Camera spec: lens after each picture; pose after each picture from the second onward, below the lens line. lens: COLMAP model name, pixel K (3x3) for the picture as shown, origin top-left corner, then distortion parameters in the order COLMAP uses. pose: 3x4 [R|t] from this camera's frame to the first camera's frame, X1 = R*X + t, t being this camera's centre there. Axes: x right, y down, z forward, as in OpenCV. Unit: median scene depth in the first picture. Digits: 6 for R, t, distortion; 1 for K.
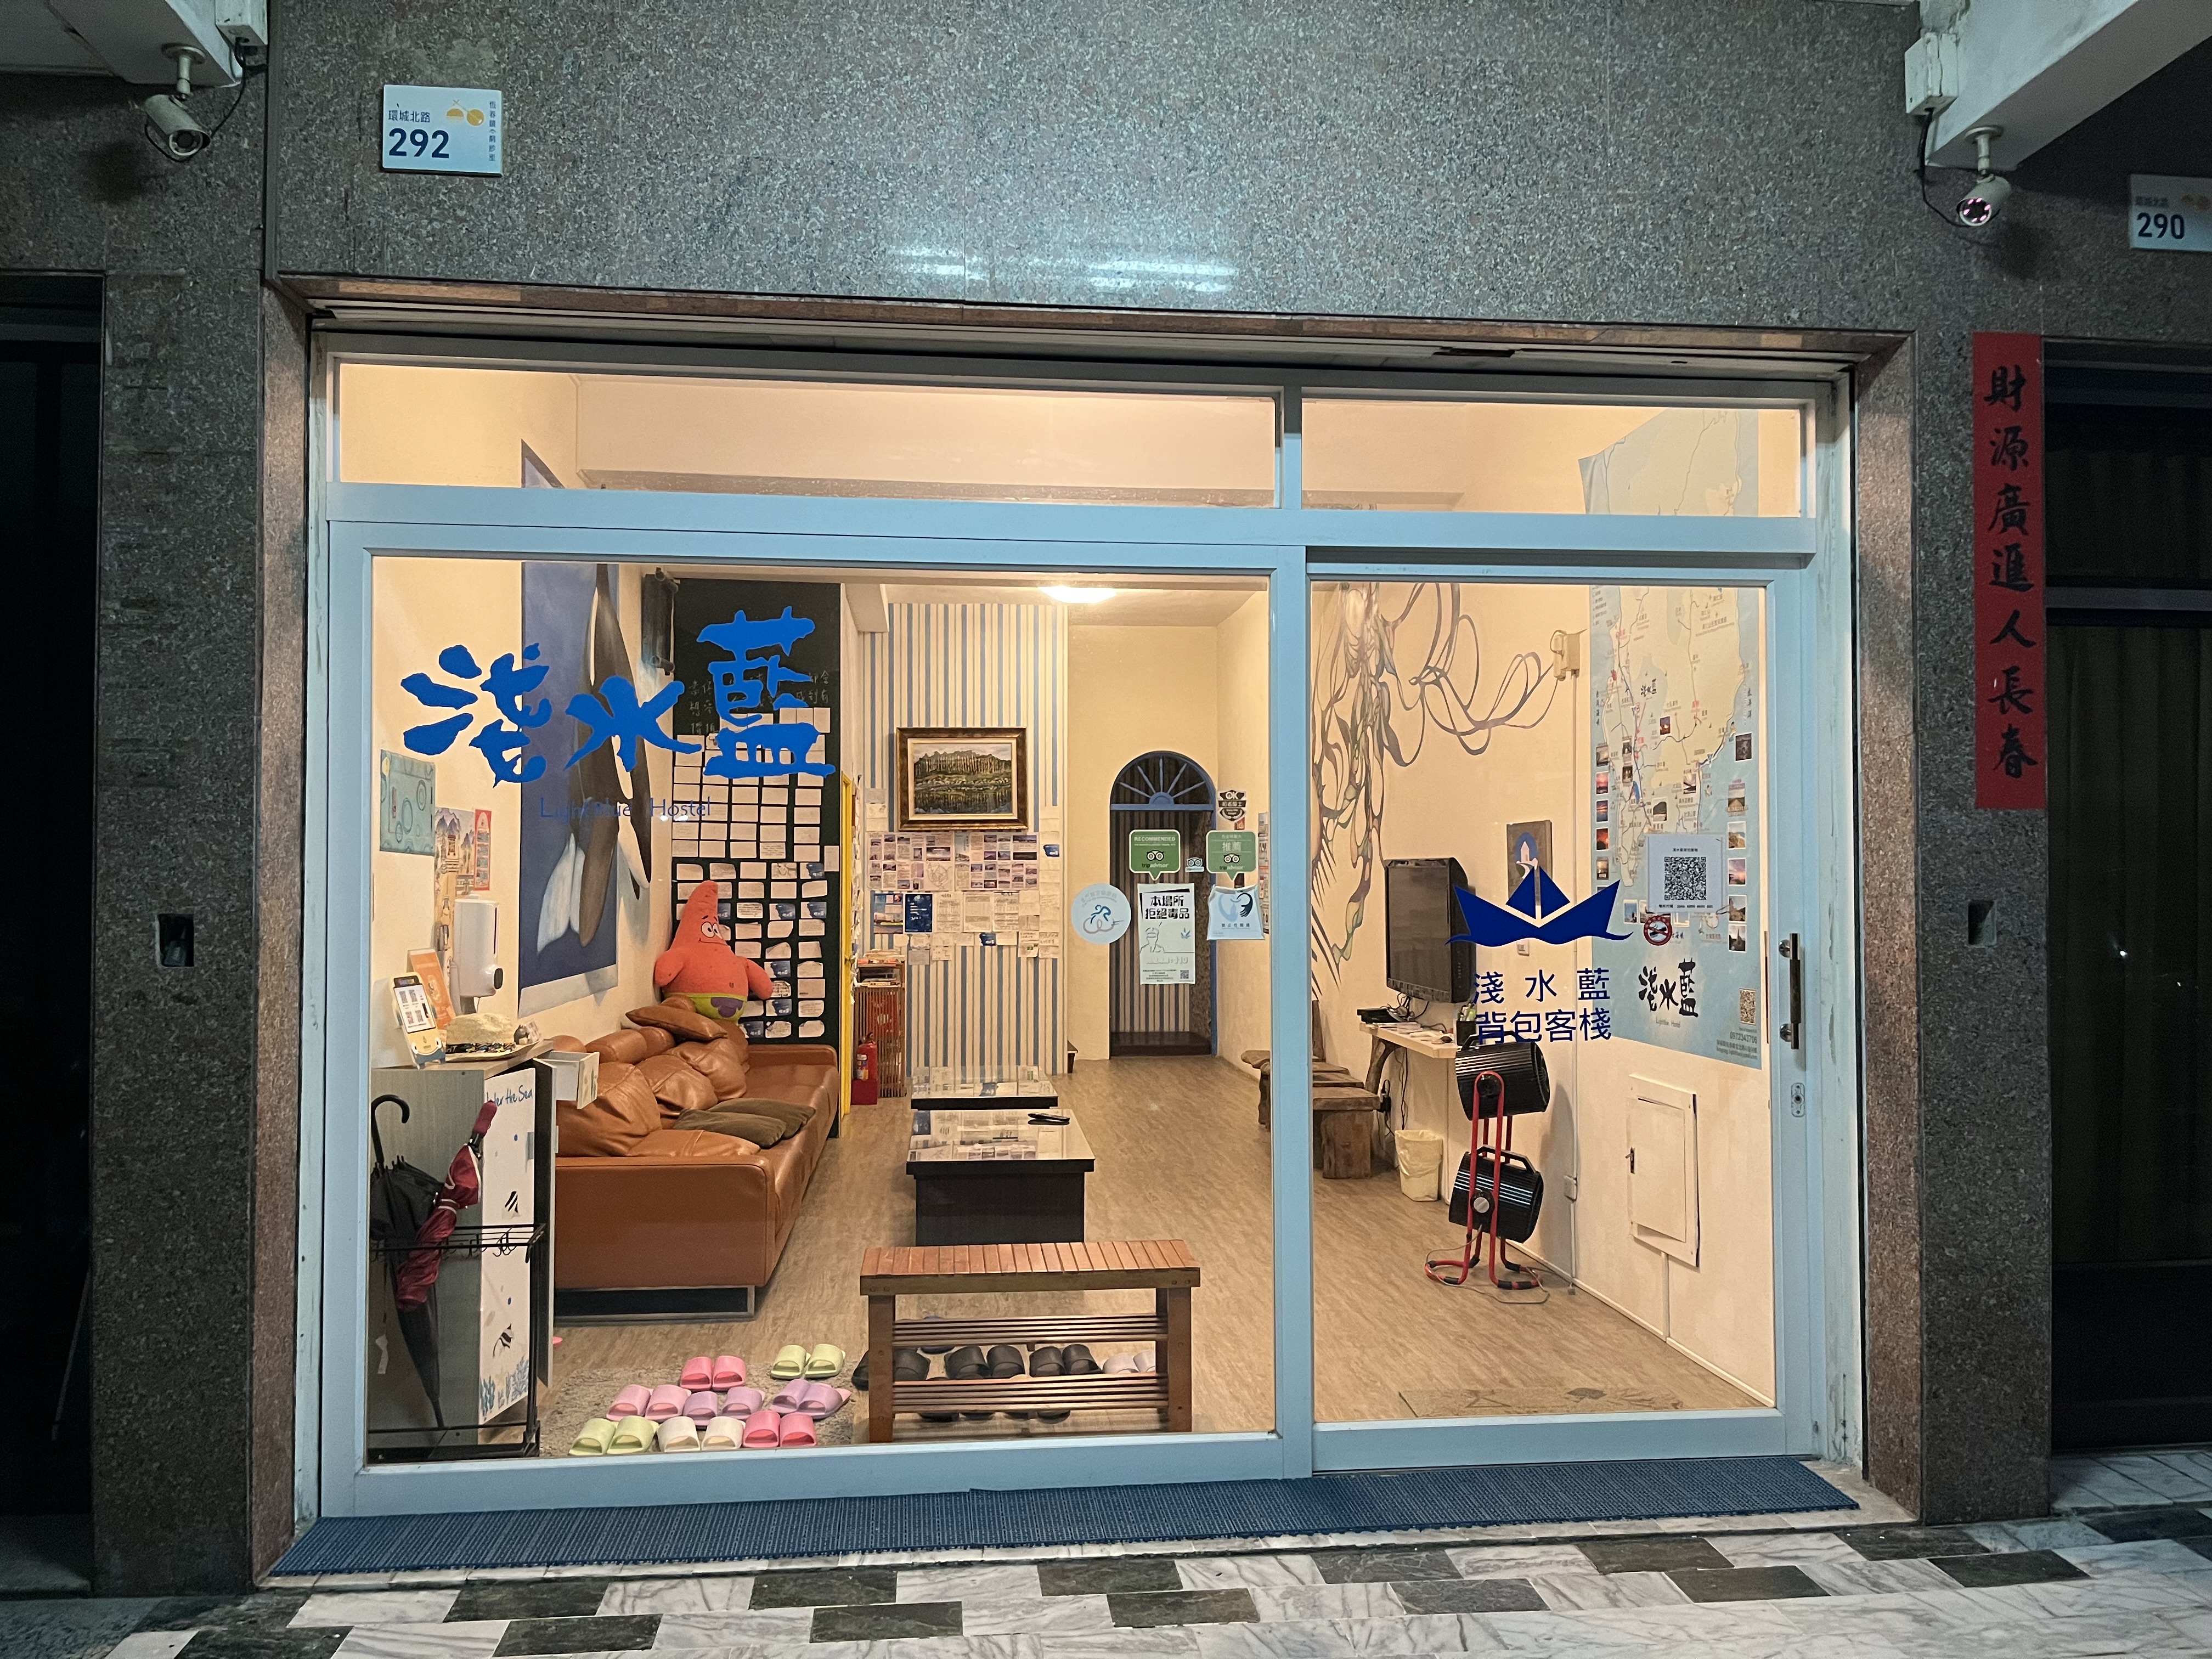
lens RADIAL K [[1640.5, 0, 1106.0], [0, 1640.5, 829.5], [0, 0, 1]] dist [0.098242, -0.145030]
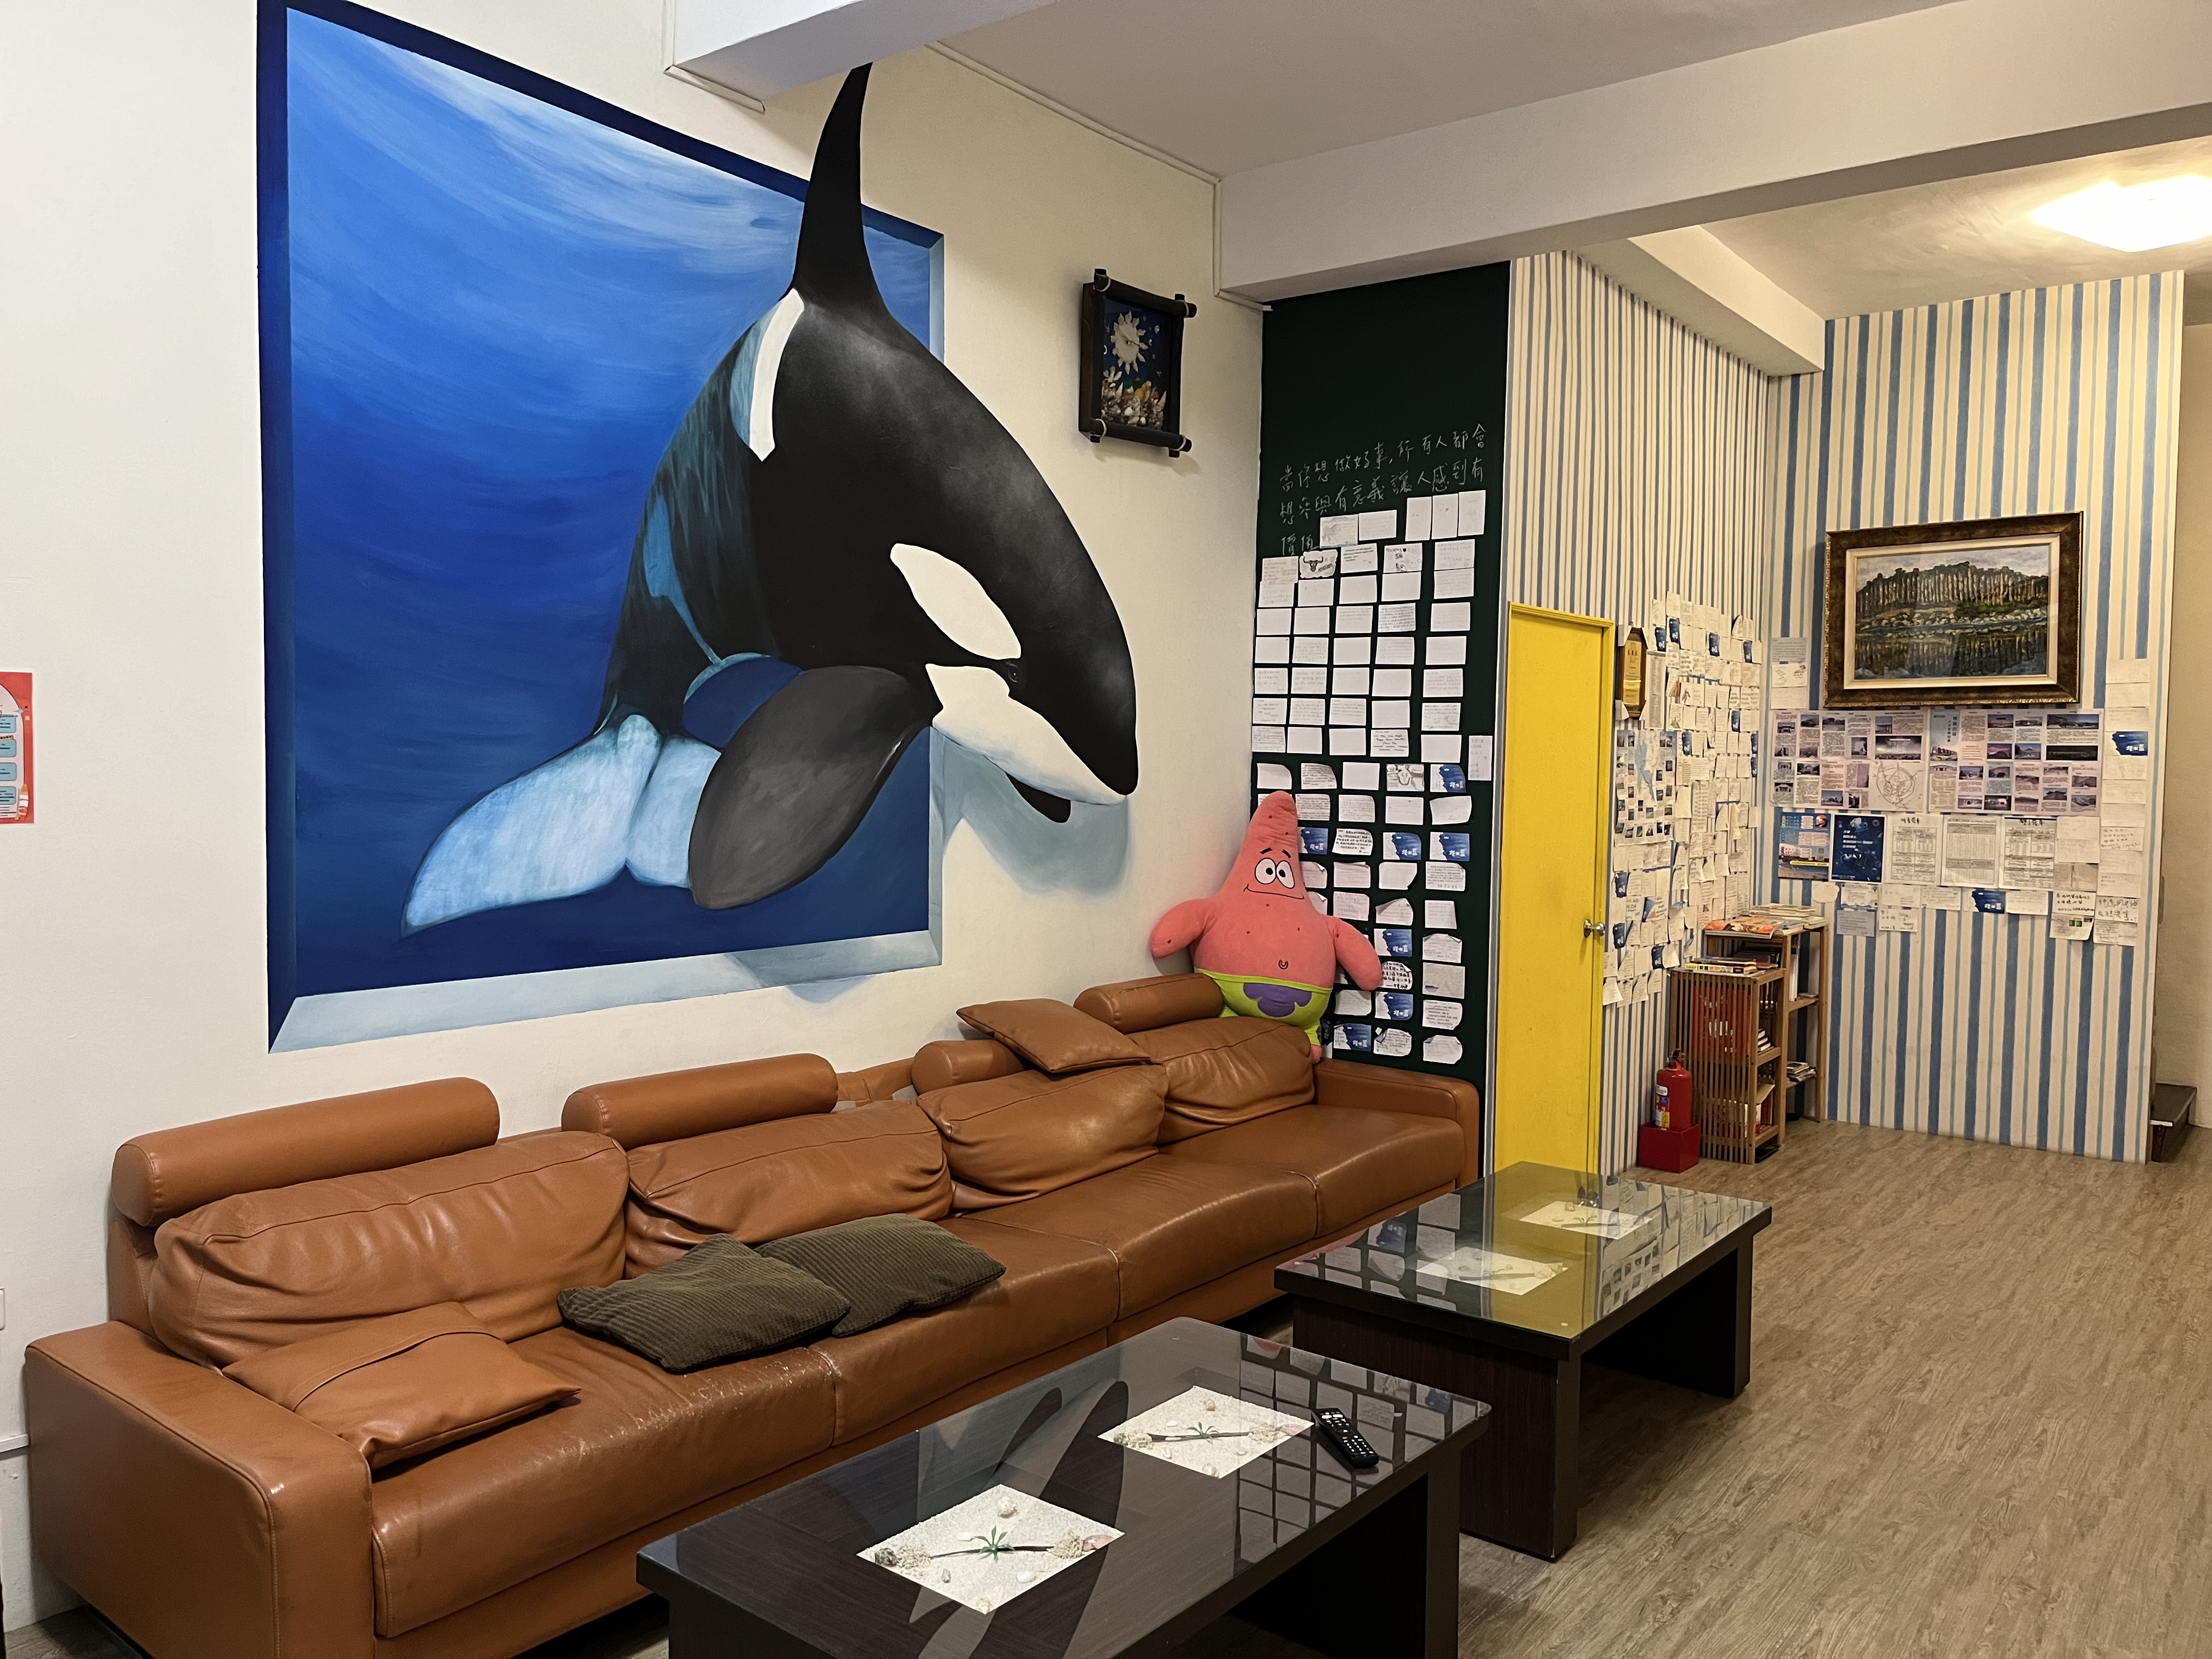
lens RADIAL K [[1640.5, 0, 1106.0], [0, 1640.5, 829.5], [0, 0, 1]] dist [0.098242, -0.145030]
pose [[0.715026, 0.044513, -0.697679, 0.140166], [0.005126, 0.997610, 0.068903, 0.002405], [0.699079, -0.052844, 0.713089, 0.502009]]
